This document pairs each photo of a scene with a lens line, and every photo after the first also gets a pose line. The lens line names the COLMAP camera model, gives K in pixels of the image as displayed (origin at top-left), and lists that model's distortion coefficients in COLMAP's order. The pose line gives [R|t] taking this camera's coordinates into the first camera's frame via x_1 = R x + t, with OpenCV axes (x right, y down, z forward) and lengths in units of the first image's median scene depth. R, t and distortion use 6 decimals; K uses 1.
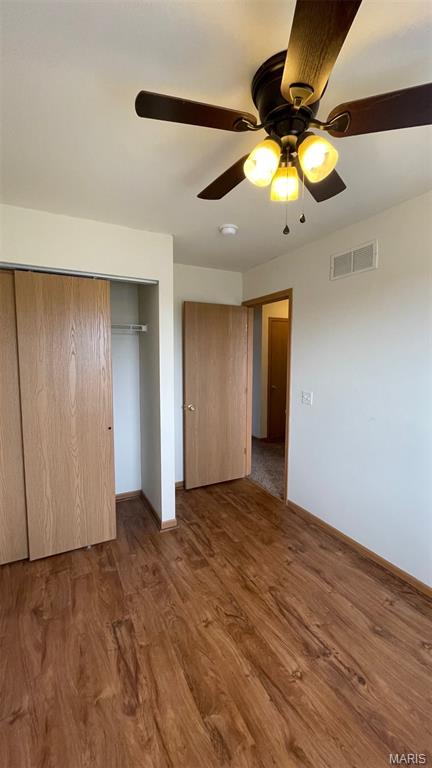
lens RADIAL K [[312.0, 0, 216.4], [0, 312.0, 384.1], [0, 0, 1]] dist [-0.000312, -0.000033]
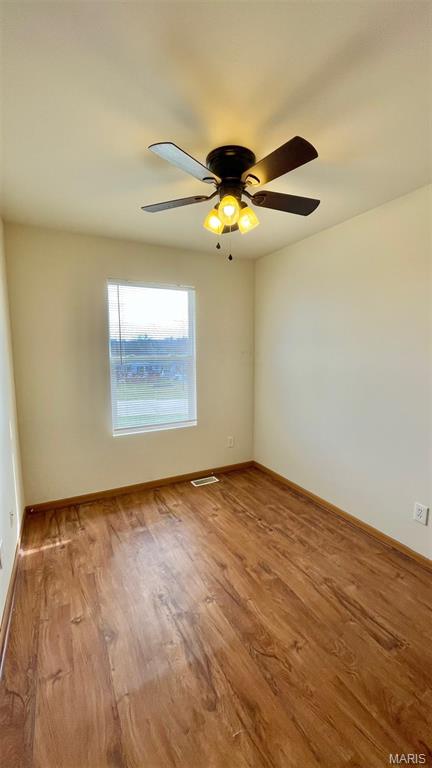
lens RADIAL K [[312.0, 0, 215.2], [0, 312.0, 383.3], [0, 0, 1]] dist [-0.000312, -0.000033]
pose [[-0.999992, -0.000005, 0.004034, 0.208053], [0.000812, 0.979267, 0.202570, -0.145783], [-0.003951, 0.202571, -0.979260, 1.829576]]
